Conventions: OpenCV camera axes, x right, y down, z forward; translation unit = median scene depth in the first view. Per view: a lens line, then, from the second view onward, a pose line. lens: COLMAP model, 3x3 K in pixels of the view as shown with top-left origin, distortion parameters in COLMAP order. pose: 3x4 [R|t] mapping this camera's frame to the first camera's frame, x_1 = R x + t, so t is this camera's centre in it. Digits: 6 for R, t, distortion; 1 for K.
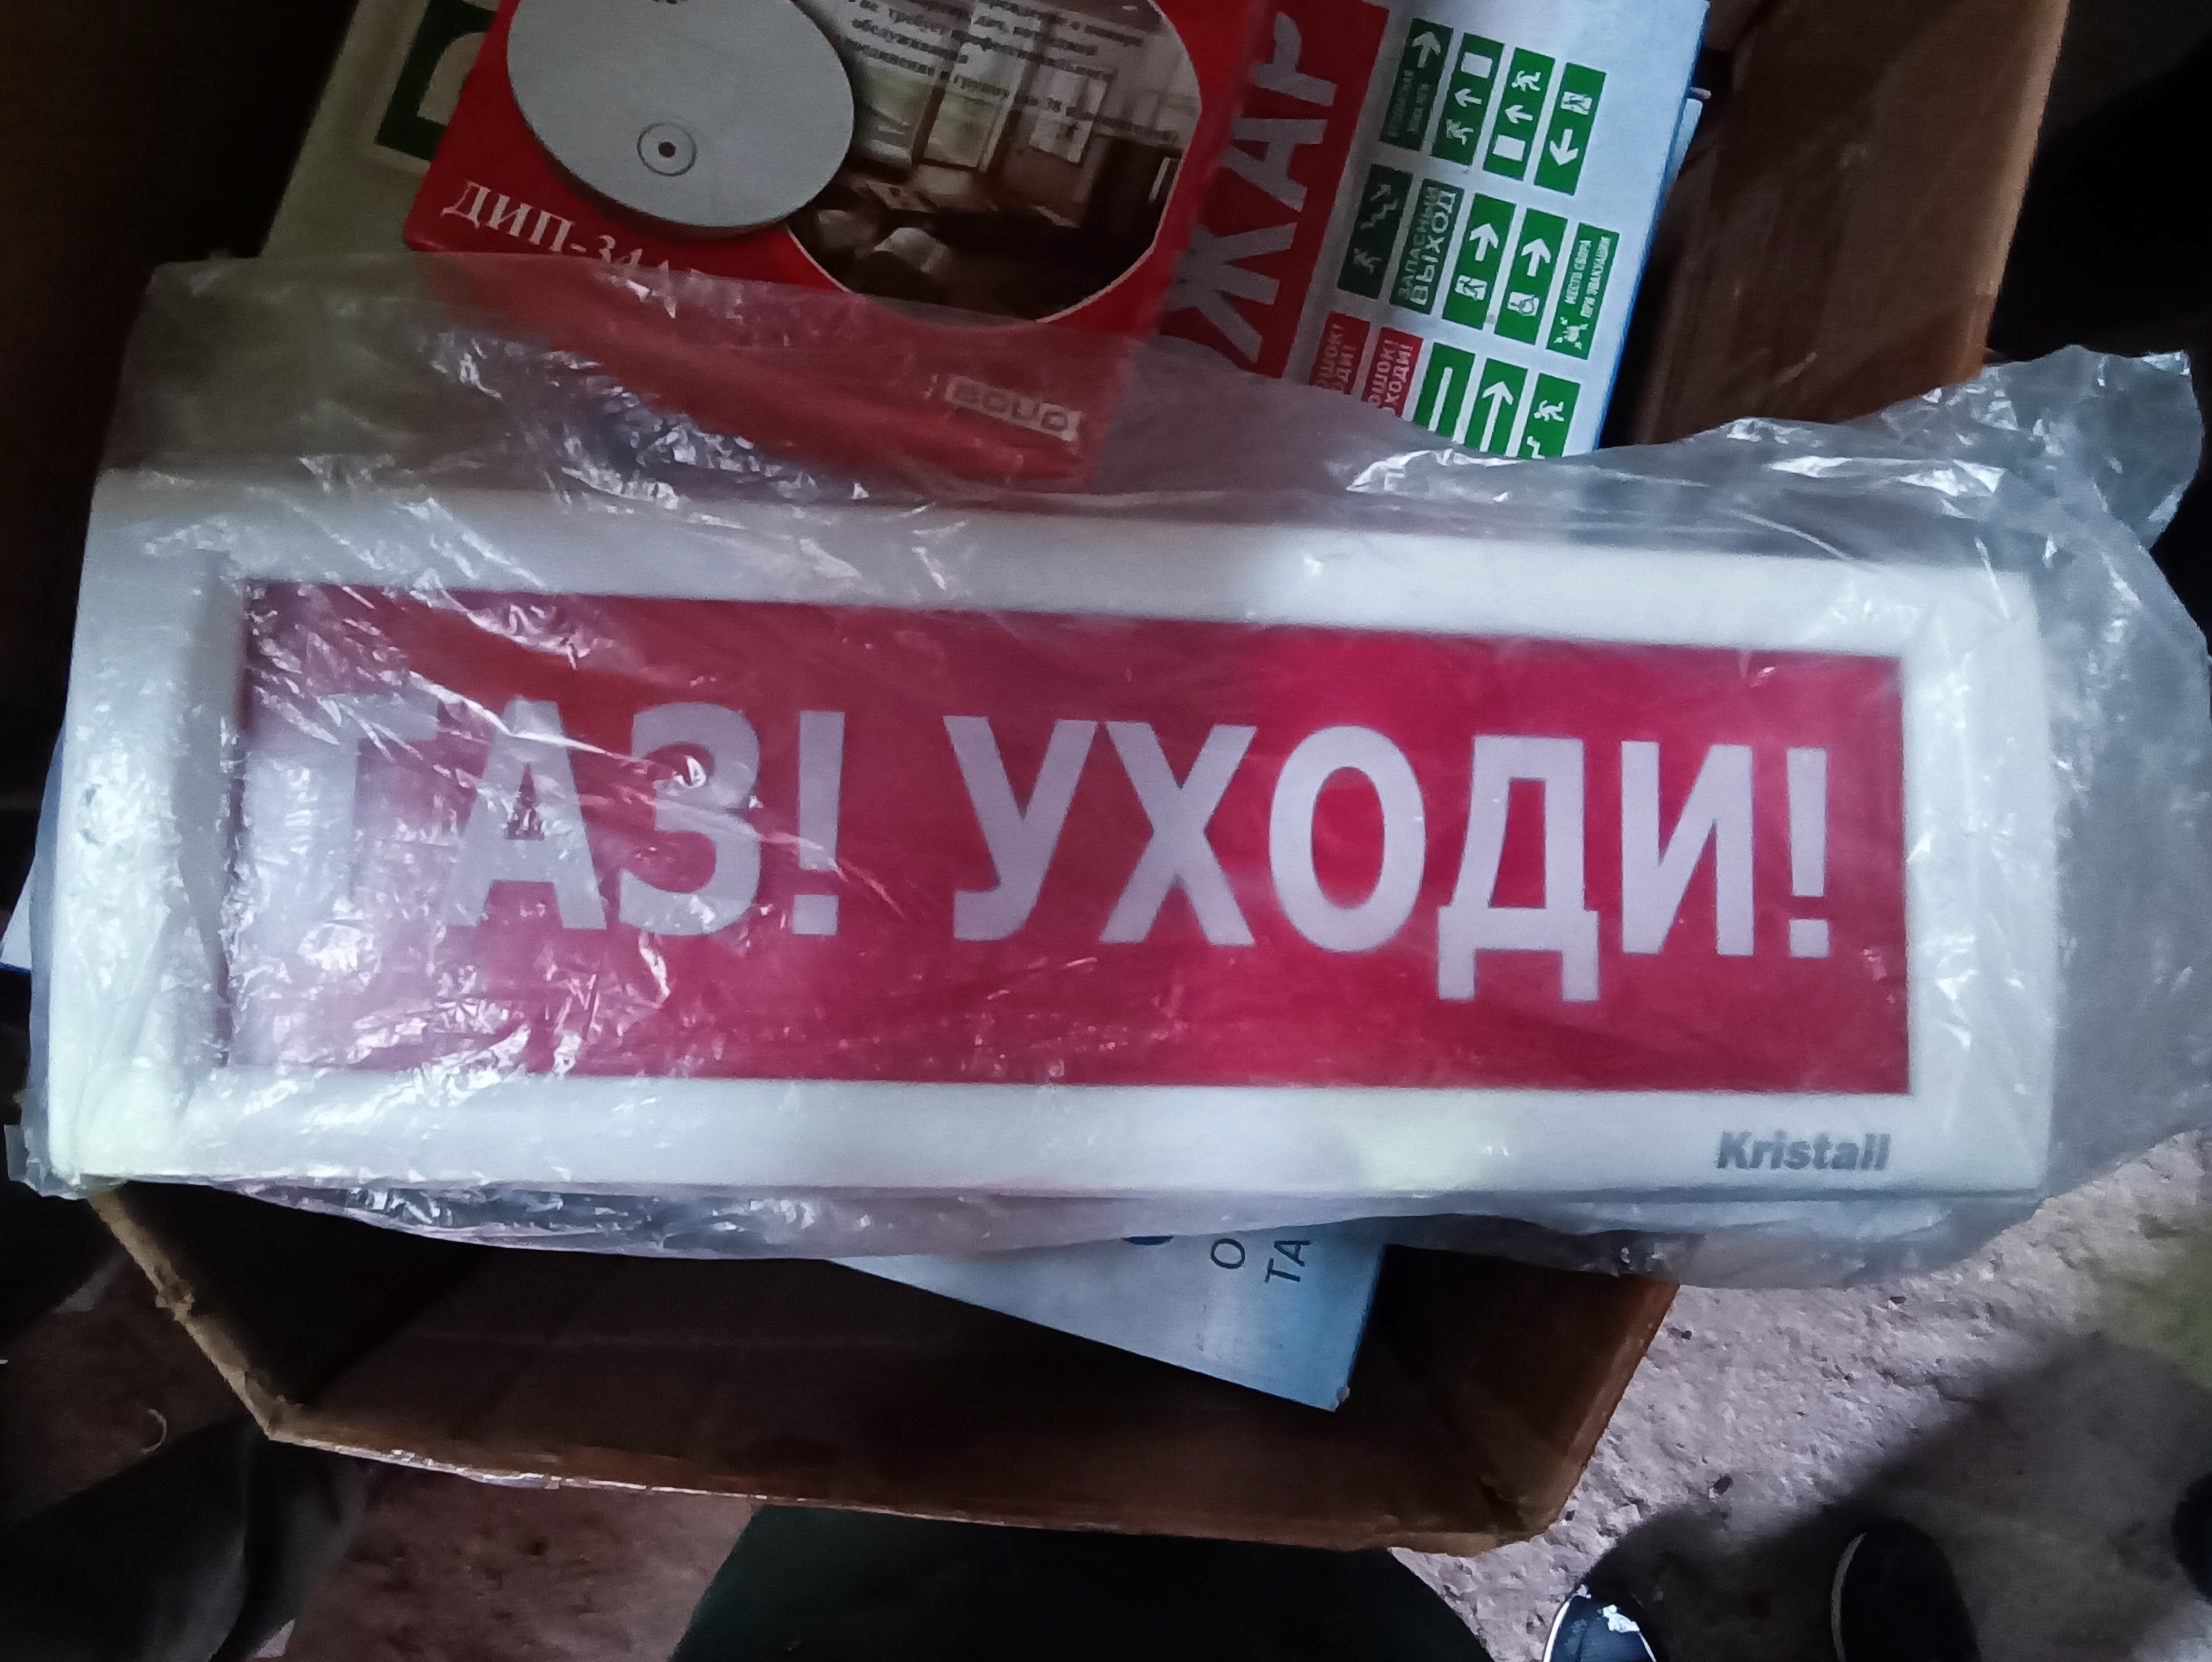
lens RADIAL K [[1607.1, 0, 1107.6], [0, 1607.1, 832.7], [0, 0, 1]] dist [-0.038517, 0.011818]
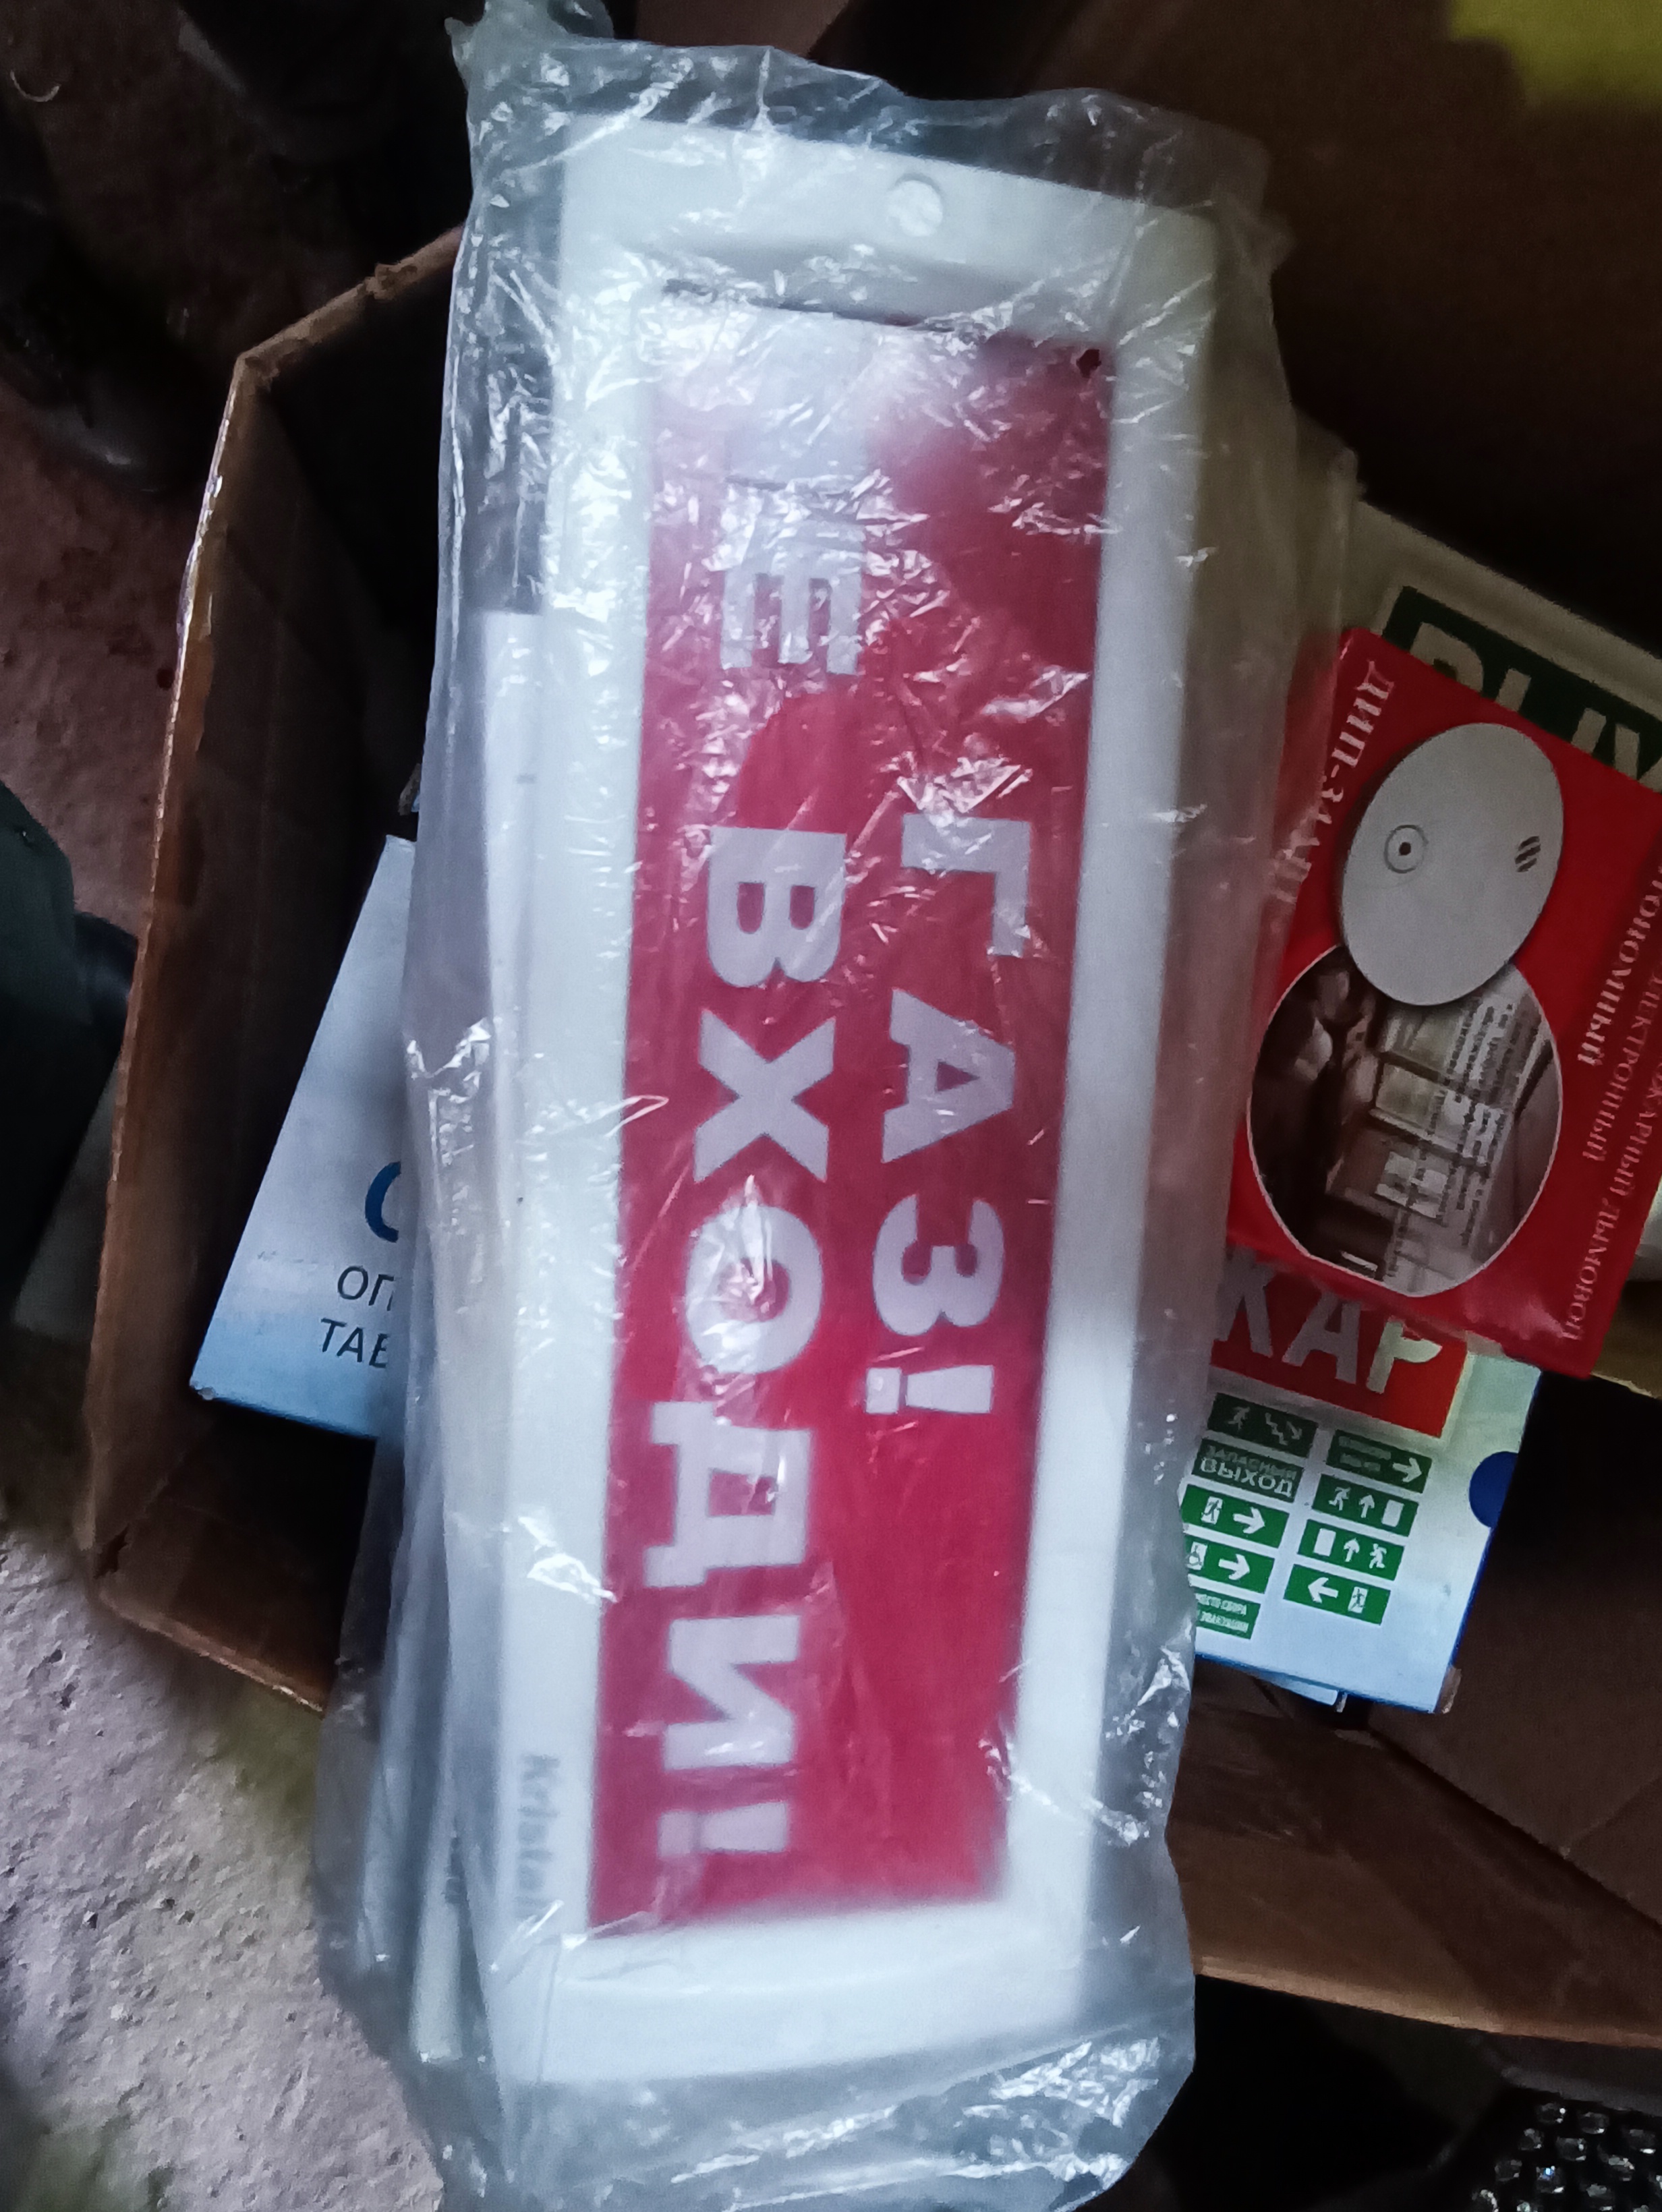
lens RADIAL K [[1607.1, 0, 833.4], [0, 1607.1, 1101.3], [0, 0, 1]] dist [-0.038517, 0.011818]
pose [[-0.040132, 0.999193, -0.001797, -0.052757], [-0.983314, -0.039814, -0.177504, 0.145575], [-0.177432, -0.005357, 0.984119, -0.072689]]
